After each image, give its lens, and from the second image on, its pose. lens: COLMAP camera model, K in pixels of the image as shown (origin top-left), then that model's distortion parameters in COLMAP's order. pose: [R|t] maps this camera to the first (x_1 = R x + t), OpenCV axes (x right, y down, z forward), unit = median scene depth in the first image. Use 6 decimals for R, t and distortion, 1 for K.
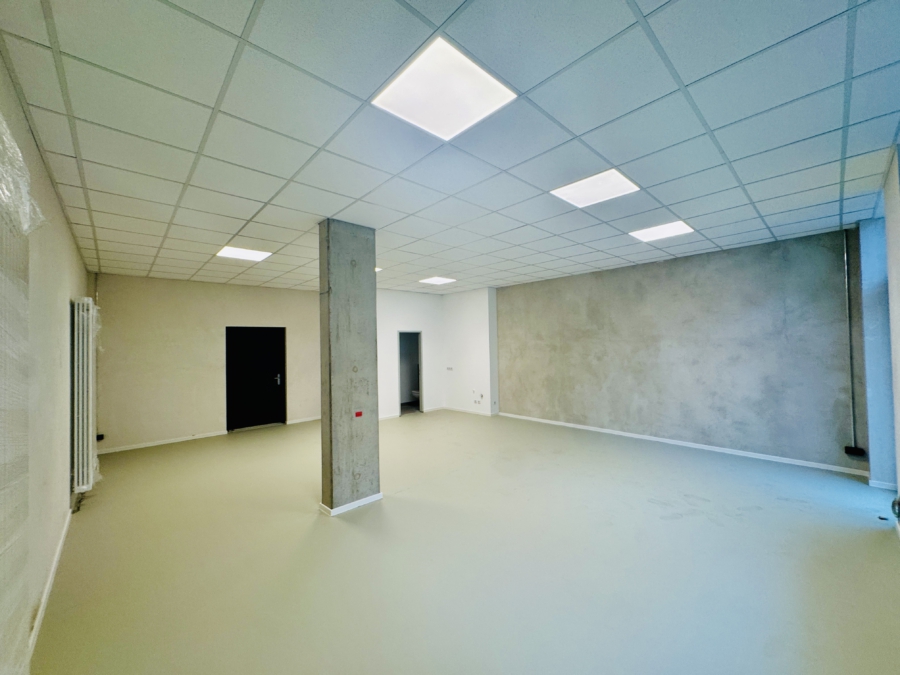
lens RADIAL K [[358.8, 0, 450.0], [0, 358.8, 337.5], [0, 0, 1]] dist [-0.001612, -0.000439]
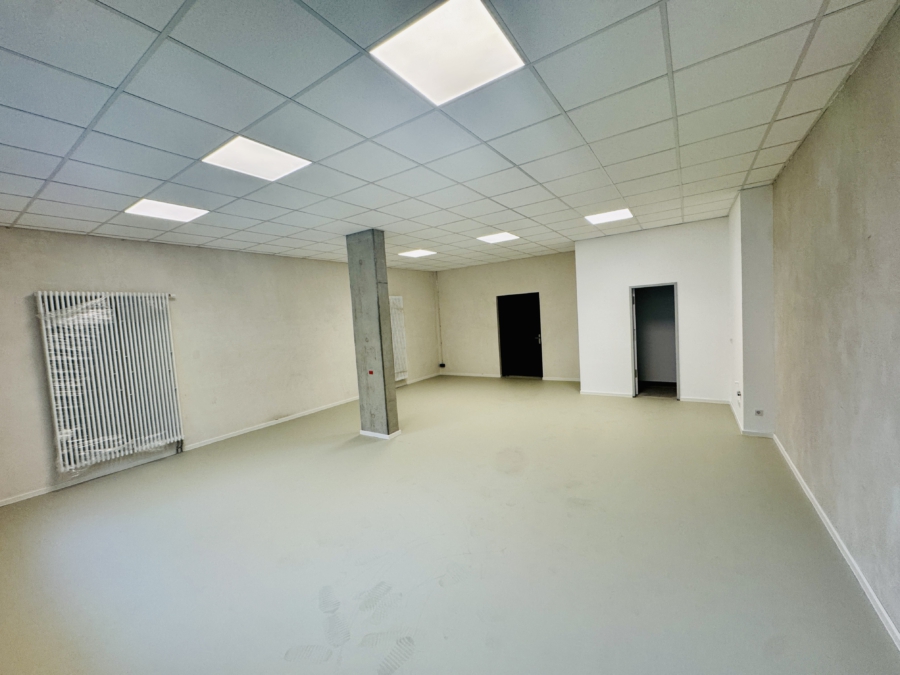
lens RADIAL K [[358.8, 0, 450.0], [0, 358.8, 337.5], [0, 0, 1]] dist [-0.001612, -0.000439]
pose [[0.228508, 0.068821, -0.971107, 0.654947], [0.075730, 0.993219, 0.088208, -0.010641], [0.970592, -0.093698, 0.221746, 0.572844]]
